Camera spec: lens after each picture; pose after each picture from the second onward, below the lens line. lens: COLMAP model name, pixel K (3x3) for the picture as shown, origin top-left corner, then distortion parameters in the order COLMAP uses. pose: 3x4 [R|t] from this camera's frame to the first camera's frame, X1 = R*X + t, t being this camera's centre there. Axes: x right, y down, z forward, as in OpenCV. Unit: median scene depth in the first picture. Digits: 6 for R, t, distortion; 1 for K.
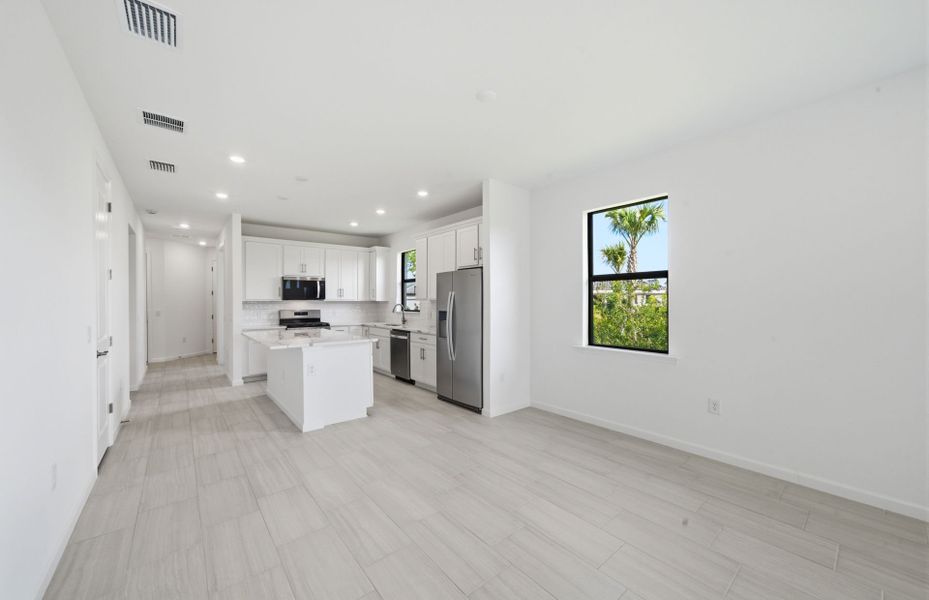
lens RADIAL K [[347.1, 0, 460.4], [0, 347.1, 302.2], [0, 0, 1]] dist [-0.009574, 0.001403]
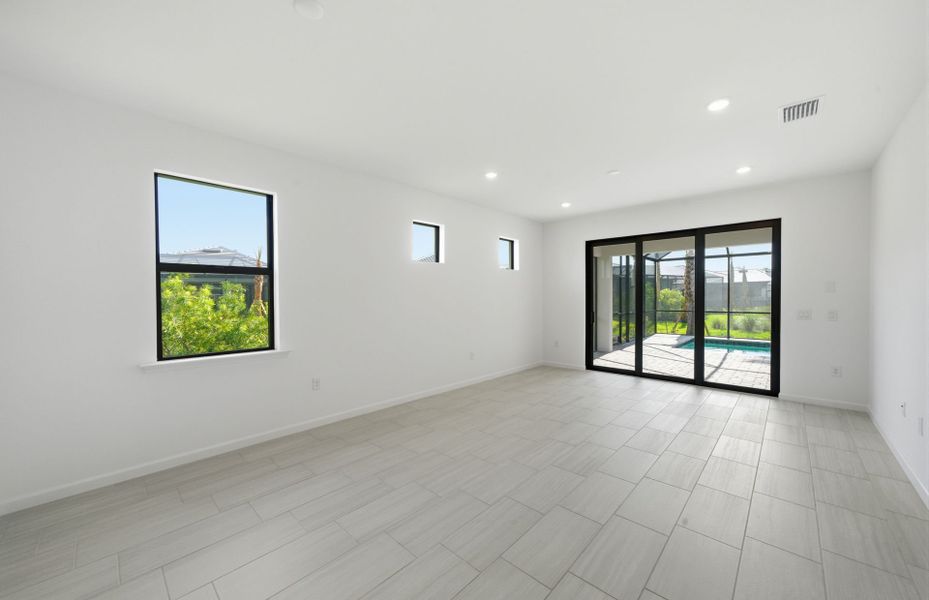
lens RADIAL K [[347.1, 0, 467.5], [0, 347.1, 302.0], [0, 0, 1]] dist [-0.009574, 0.001403]
pose [[-0.129166, -0.016858, 0.991480, -0.265870], [0.007330, 0.999812, 0.017955, -0.002736], [-0.991596, 0.009587, -0.129018, 0.304998]]
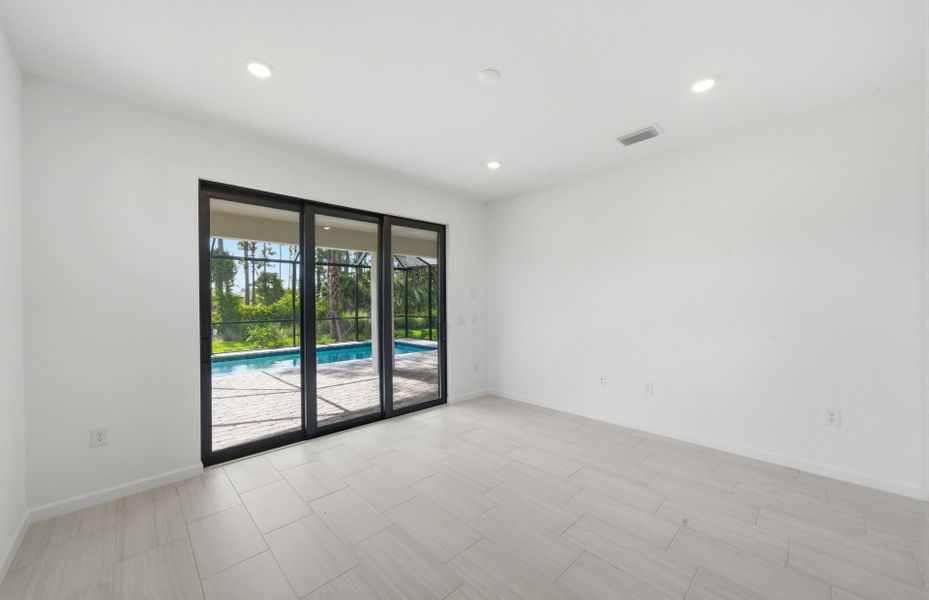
lens RADIAL K [[347.1, 0, 461.2], [0, 347.1, 301.3], [0, 0, 1]] dist [-0.009574, 0.001403]
pose [[-0.997184, 0.010278, -0.074288, 0.423286], [0.009962, 0.999940, 0.004630, -0.001385], [0.074331, 0.003877, -0.997226, 0.303313]]
